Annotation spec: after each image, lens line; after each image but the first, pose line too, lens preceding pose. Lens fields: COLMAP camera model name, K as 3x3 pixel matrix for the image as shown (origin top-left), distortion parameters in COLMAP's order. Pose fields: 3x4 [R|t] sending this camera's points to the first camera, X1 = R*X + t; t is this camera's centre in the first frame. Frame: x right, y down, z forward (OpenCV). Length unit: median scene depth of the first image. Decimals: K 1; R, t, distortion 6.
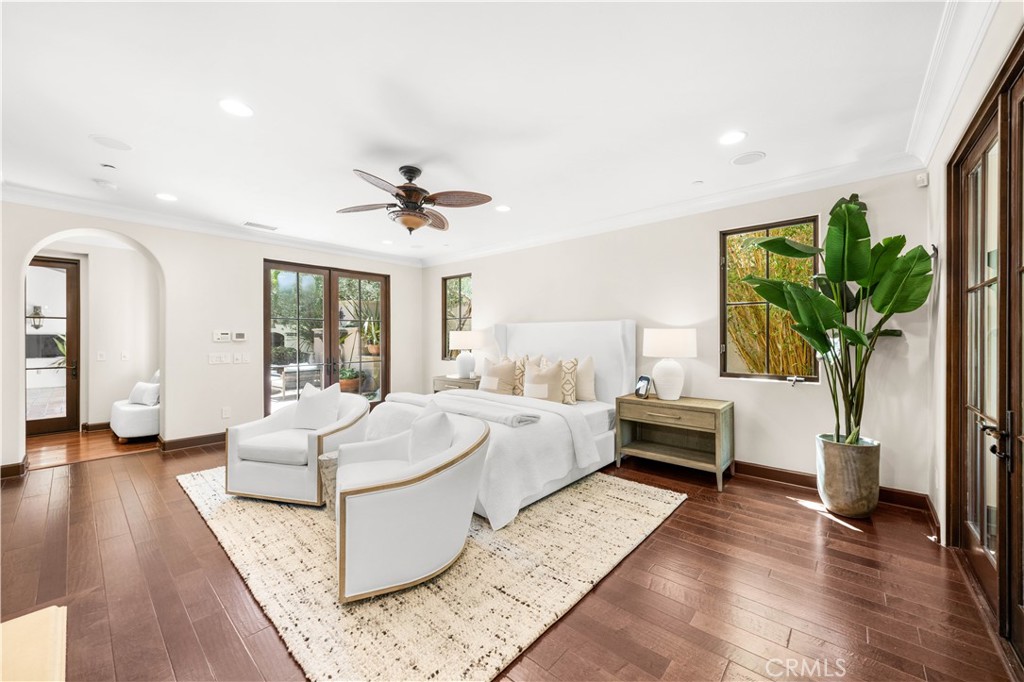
lens RADIAL K [[382.5, 0, 513.4], [0, 382.5, 343.7], [0, 0, 1]] dist [0.008040, -0.000559]
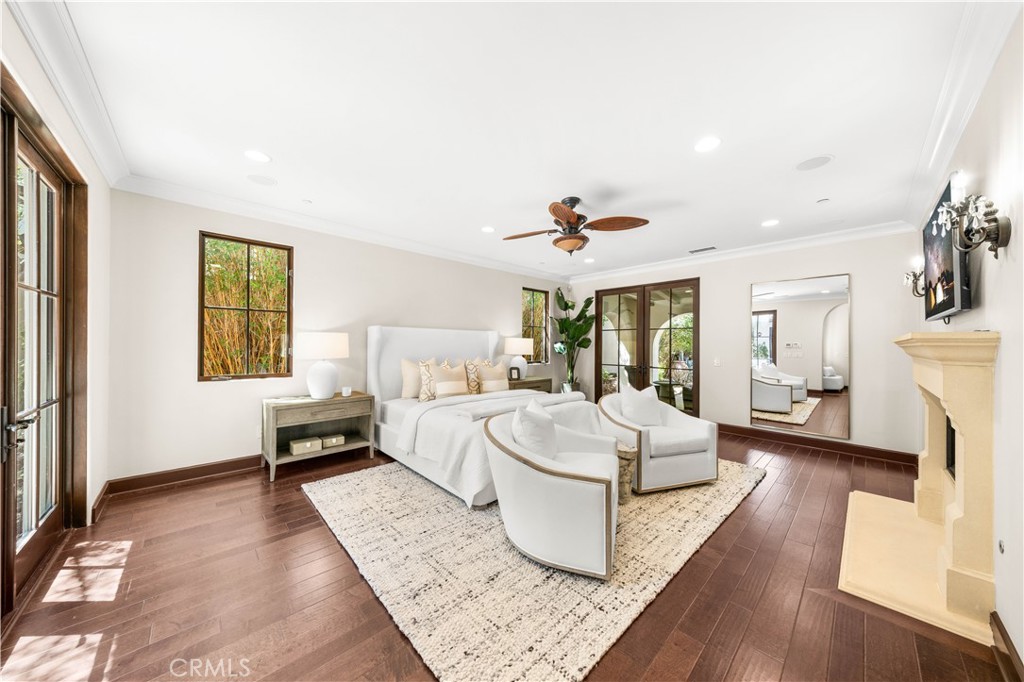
lens RADIAL K [[333.8, 0, 504.4], [0, 333.8, 344.3], [0, 0, 1]] dist [-0.004629, -0.000432]
pose [[0.109902, -0.002221, 0.993940, -1.084484], [0.006215, 0.999979, 0.001547, -0.013949], [-0.993923, 0.006008, 0.109914, 0.906643]]
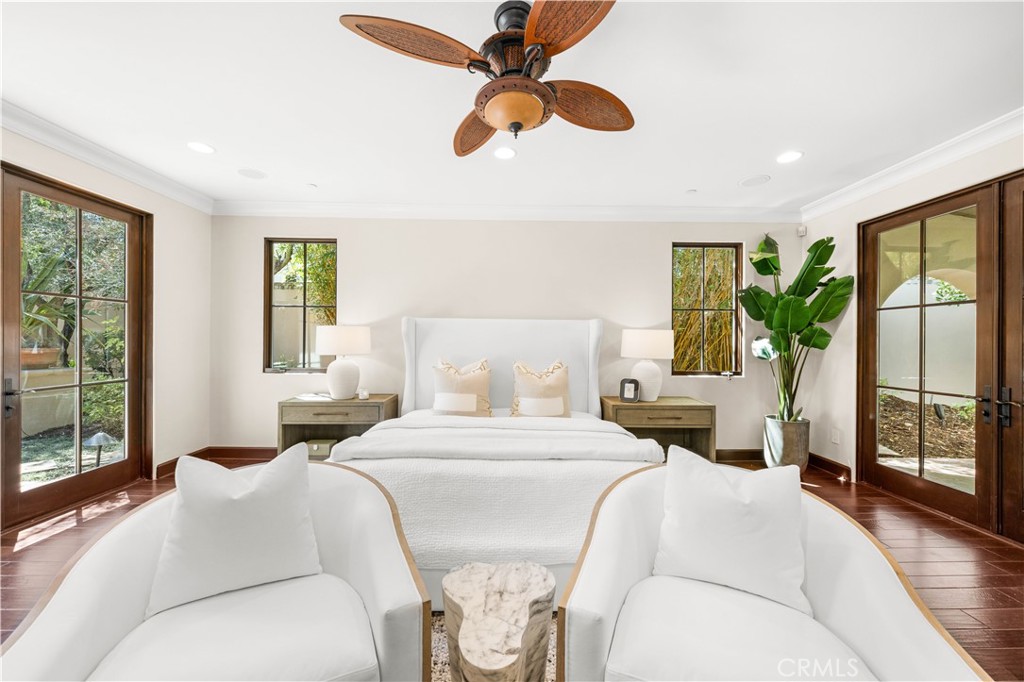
lens RADIAL K [[382.5, 0, 508.1], [0, 382.5, 342.6], [0, 0, 1]] dist [0.008040, -0.000559]
pose [[0.749617, -0.000455, 0.661872, -0.533666], [0.001362, 0.999999, -0.000855, -0.005970], [-0.661871, 0.001542, 0.749617, 0.491385]]
